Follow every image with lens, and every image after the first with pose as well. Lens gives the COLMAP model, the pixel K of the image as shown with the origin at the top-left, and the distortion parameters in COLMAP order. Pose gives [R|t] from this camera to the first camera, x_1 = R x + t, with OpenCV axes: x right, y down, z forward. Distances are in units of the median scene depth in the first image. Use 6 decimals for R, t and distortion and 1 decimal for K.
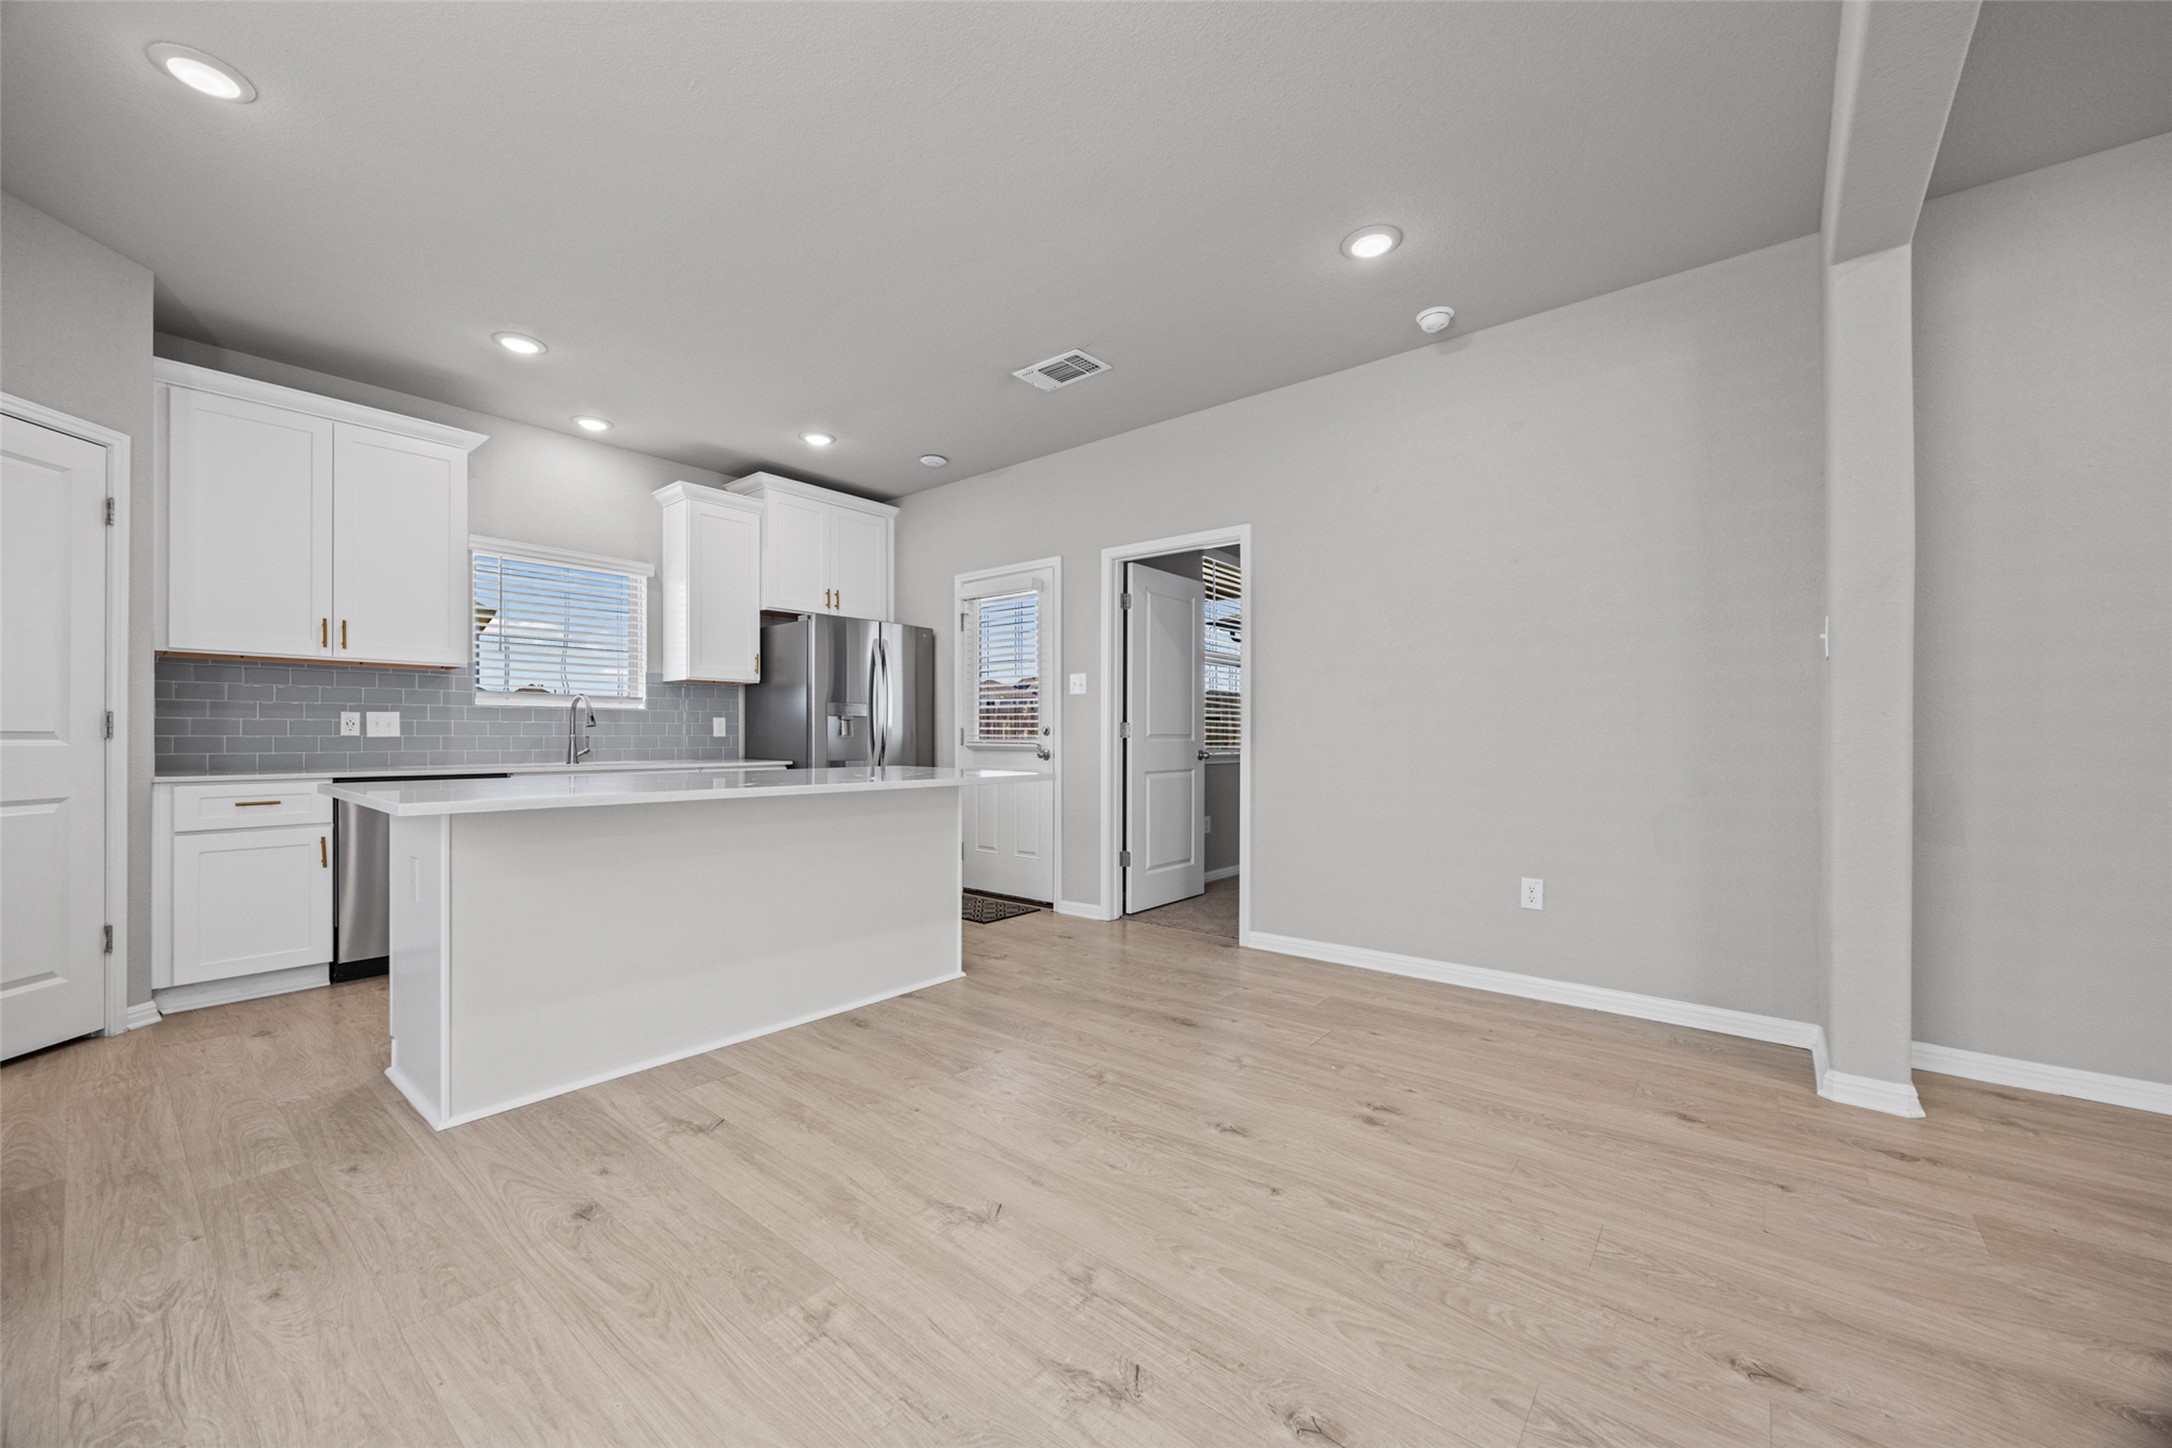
lens RADIAL K [[835.2, 0, 1093.1], [0, 835.2, 726.5], [0, 0, 1]] dist [0.002399, 0.000457]
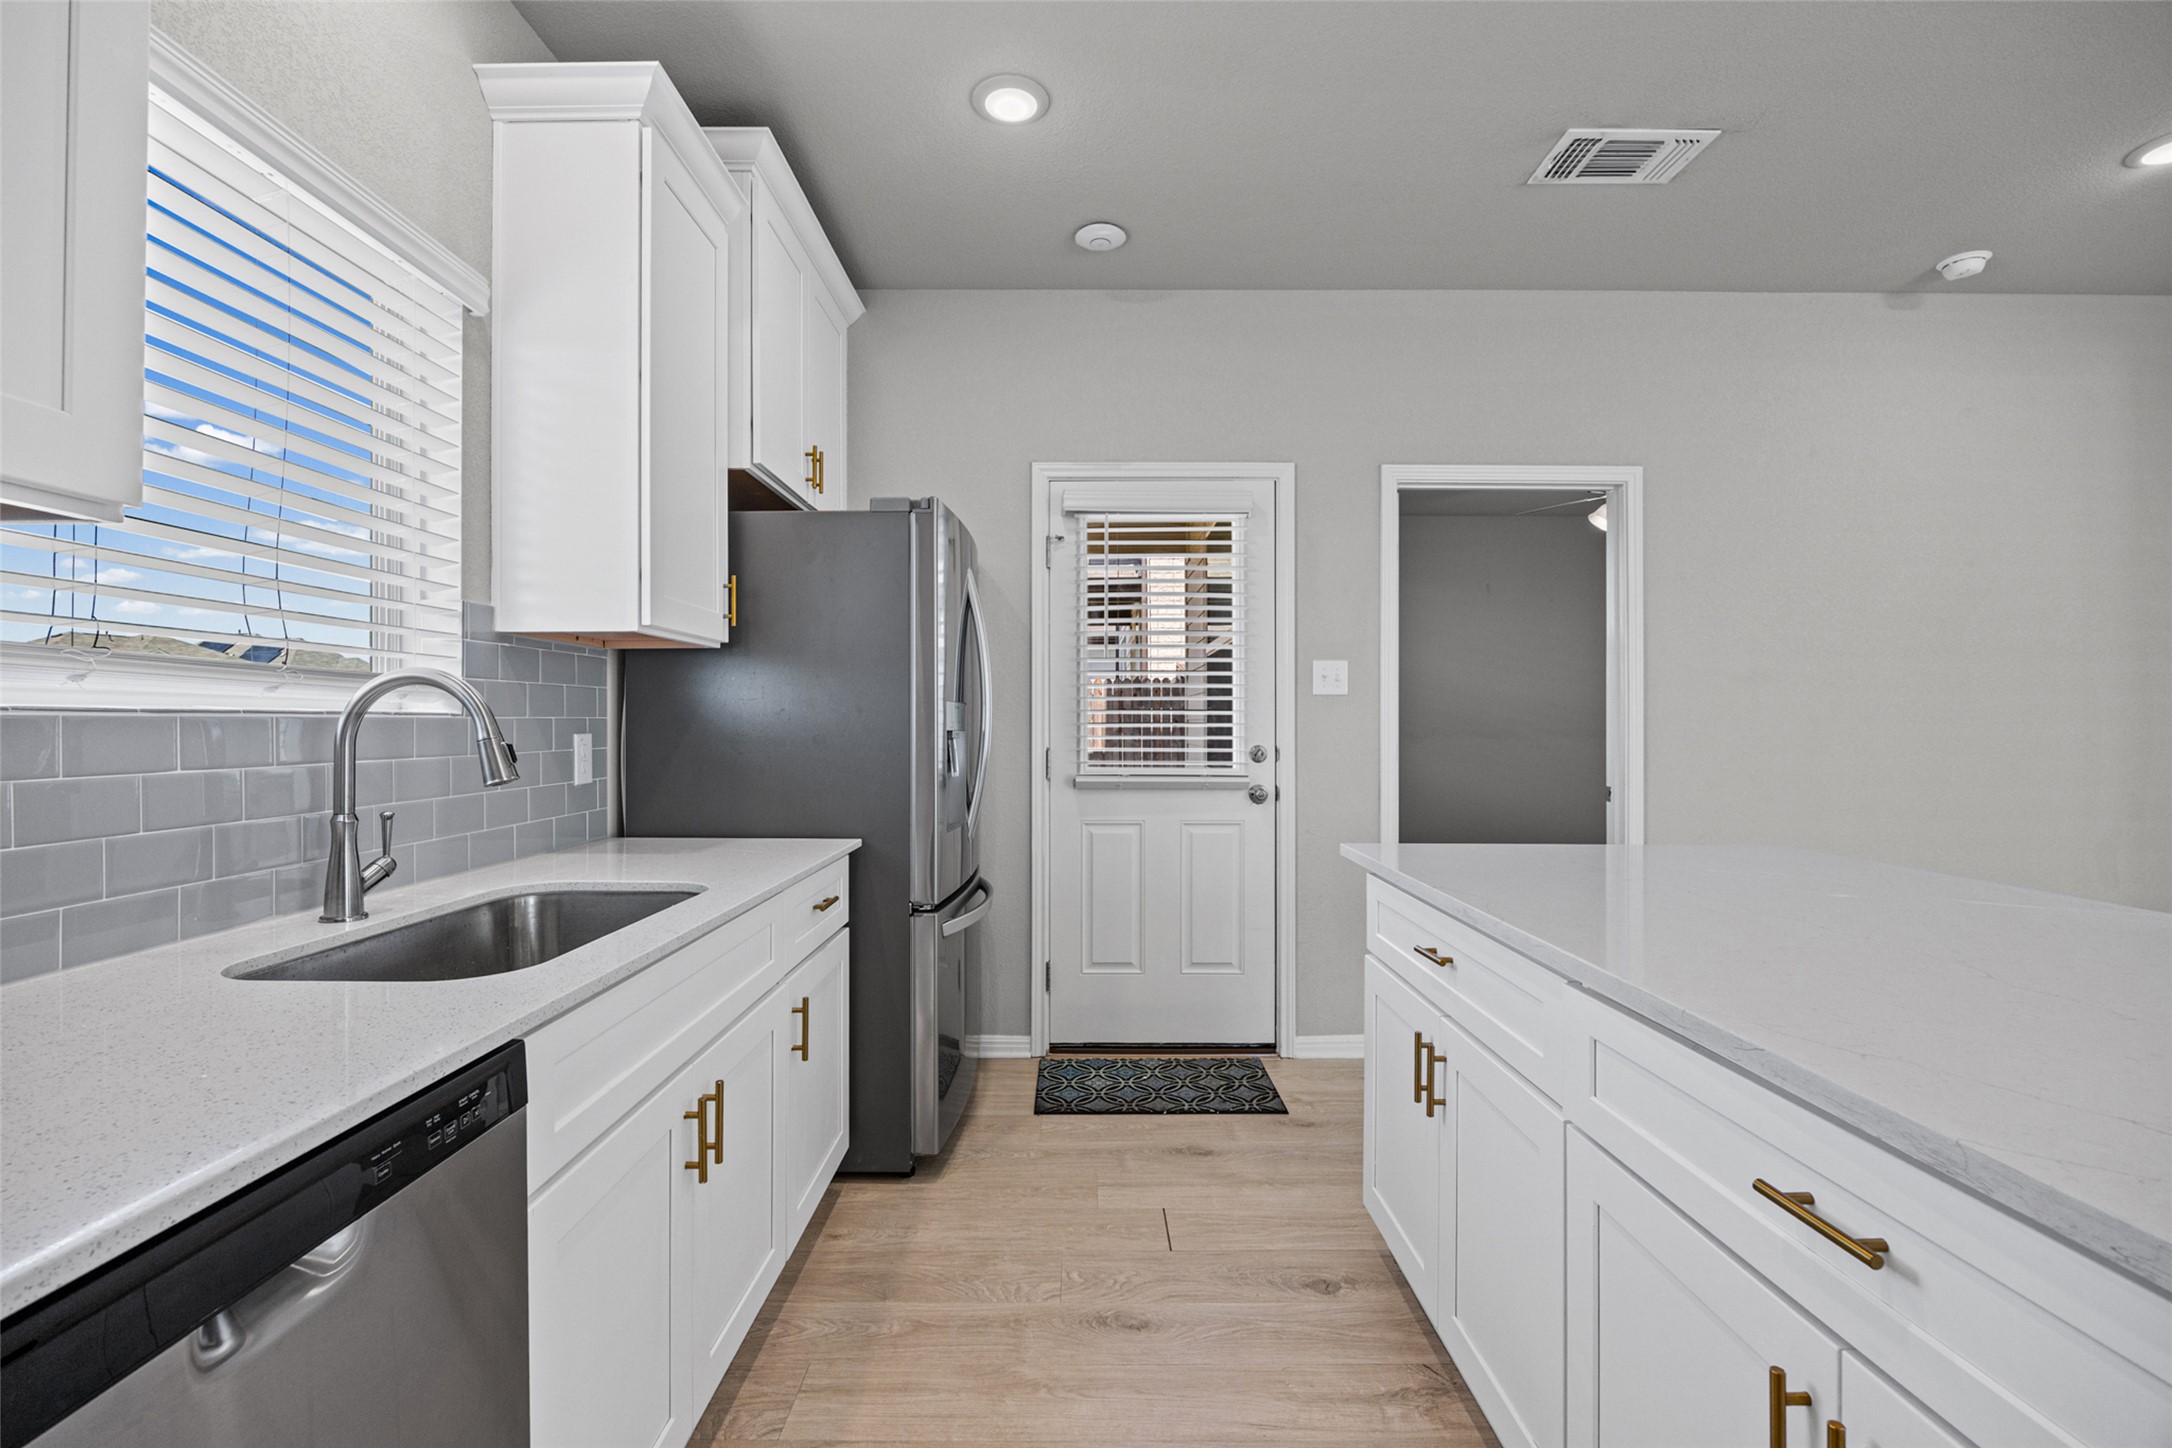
lens RADIAL K [[949.2, 0, 1094.3], [0, 949.2, 715.3], [0, 0, 1]] dist [-0.014554, 0.000162]
pose [[0.775819, 0.004882, 0.630937, -0.596801], [-0.005037, 0.999986, -0.001543, -0.021743], [-0.630936, -0.001981, 0.775833, 0.576398]]
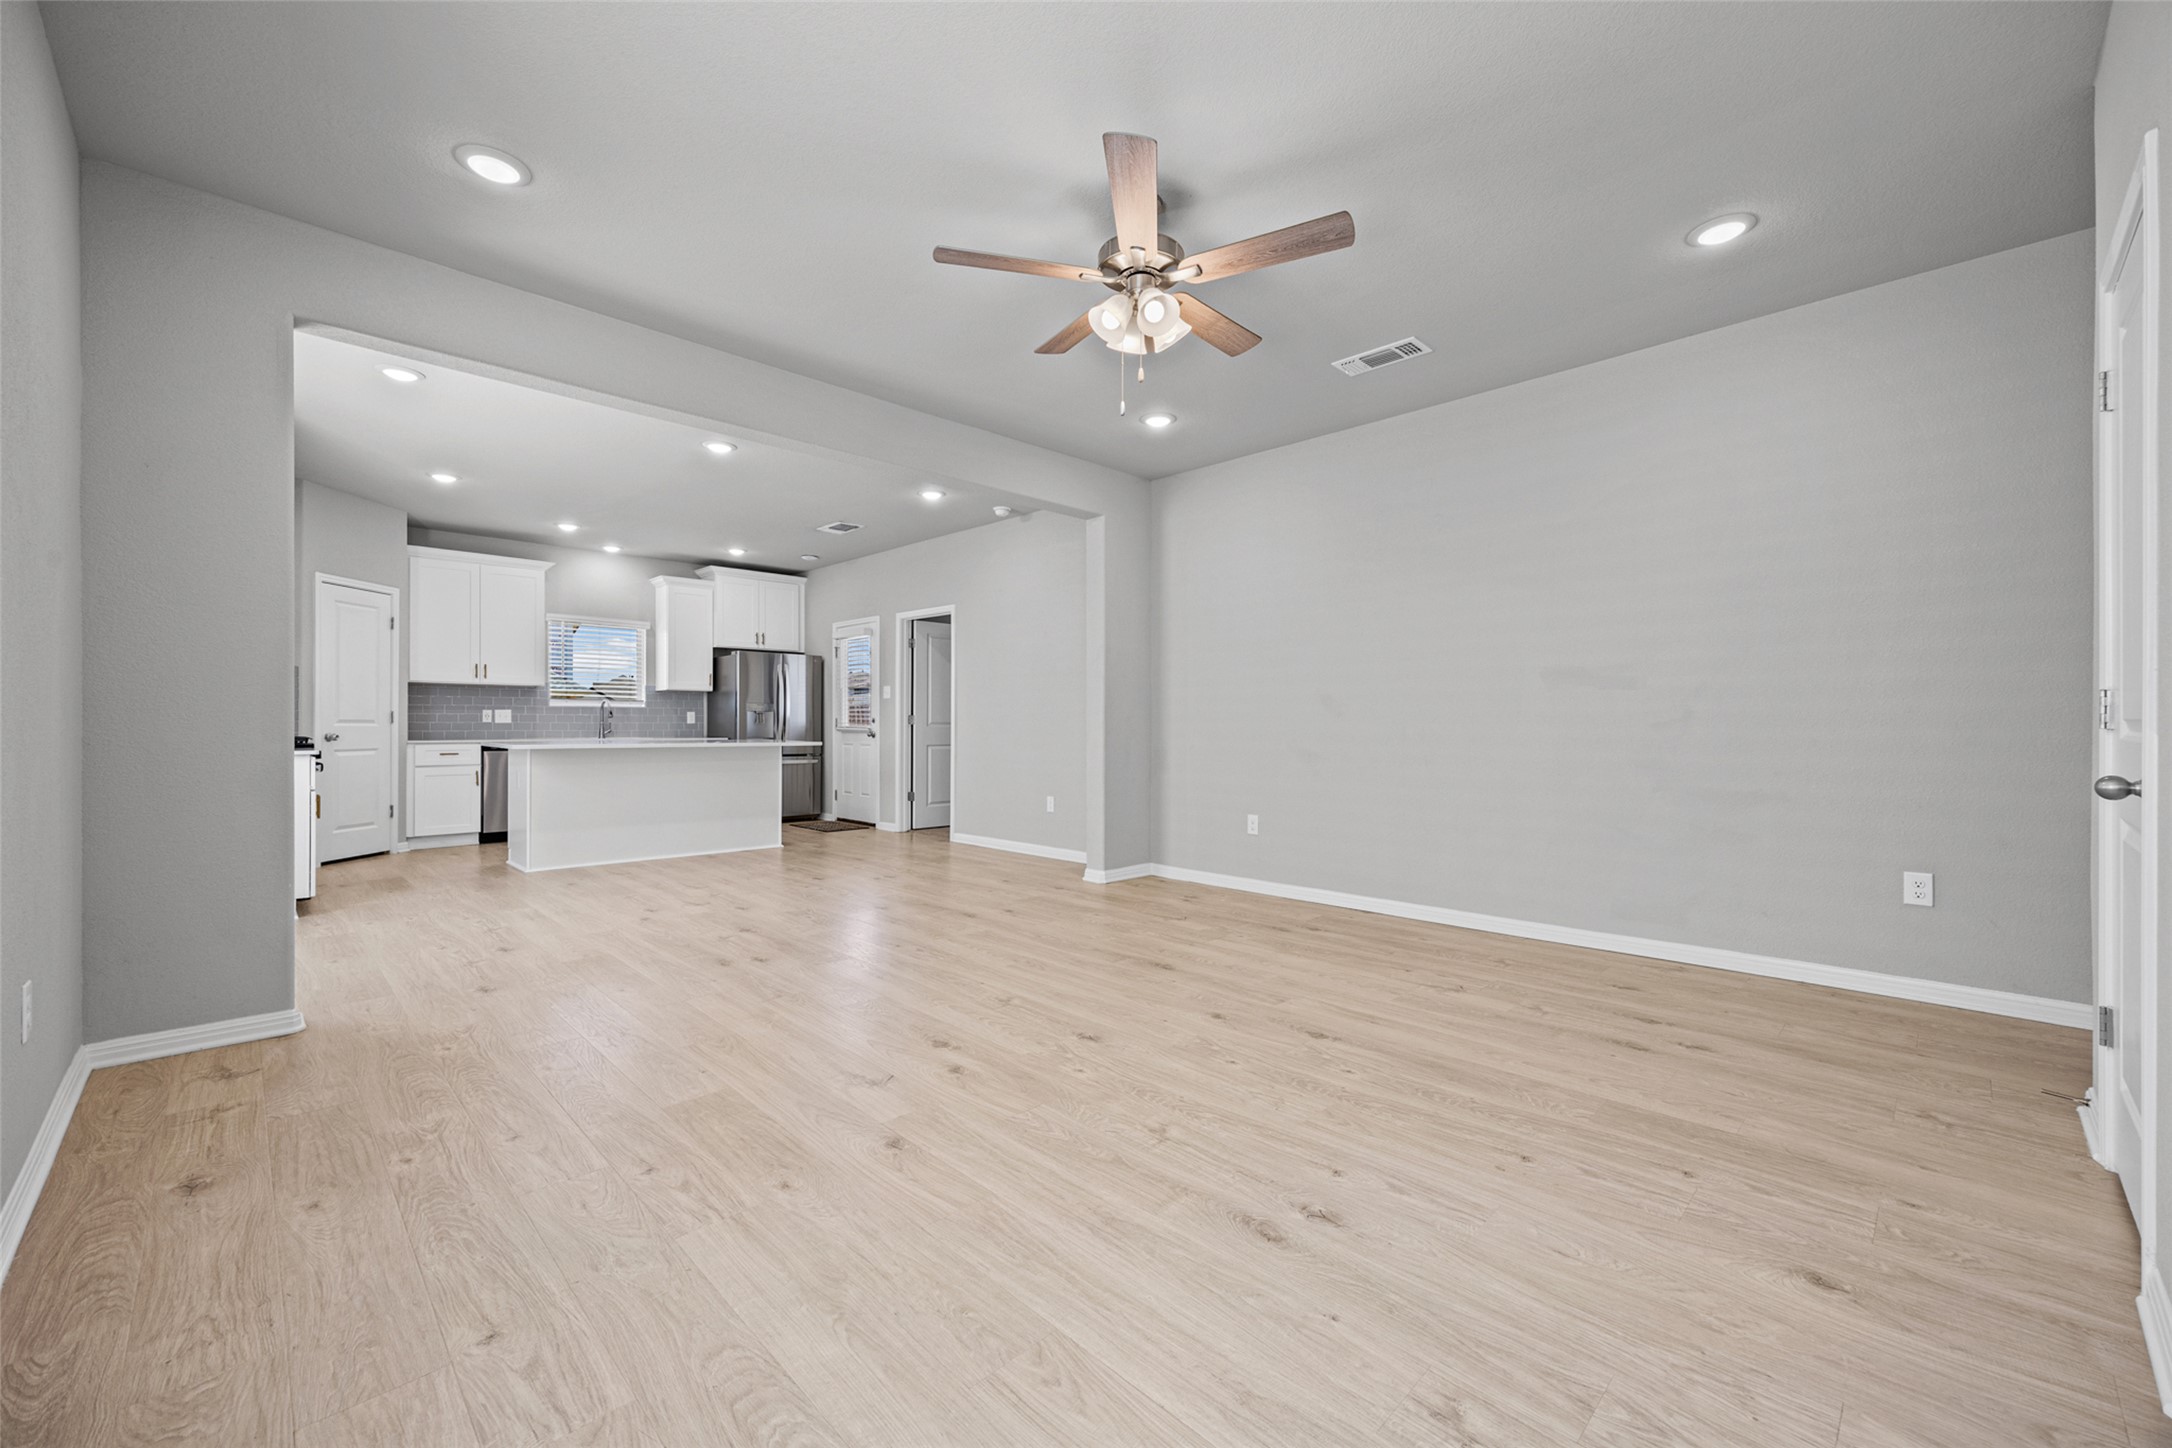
lens RADIAL K [[835.2, 0, 1097.3], [0, 835.2, 726.8], [0, 0, 1]] dist [0.002399, 0.000457]
pose [[0.995850, 0.003100, -0.090956, 0.567508], [-0.001530, 0.999849, 0.017319, -0.011316], [0.090996, -0.017108, 0.995704, -0.653869]]
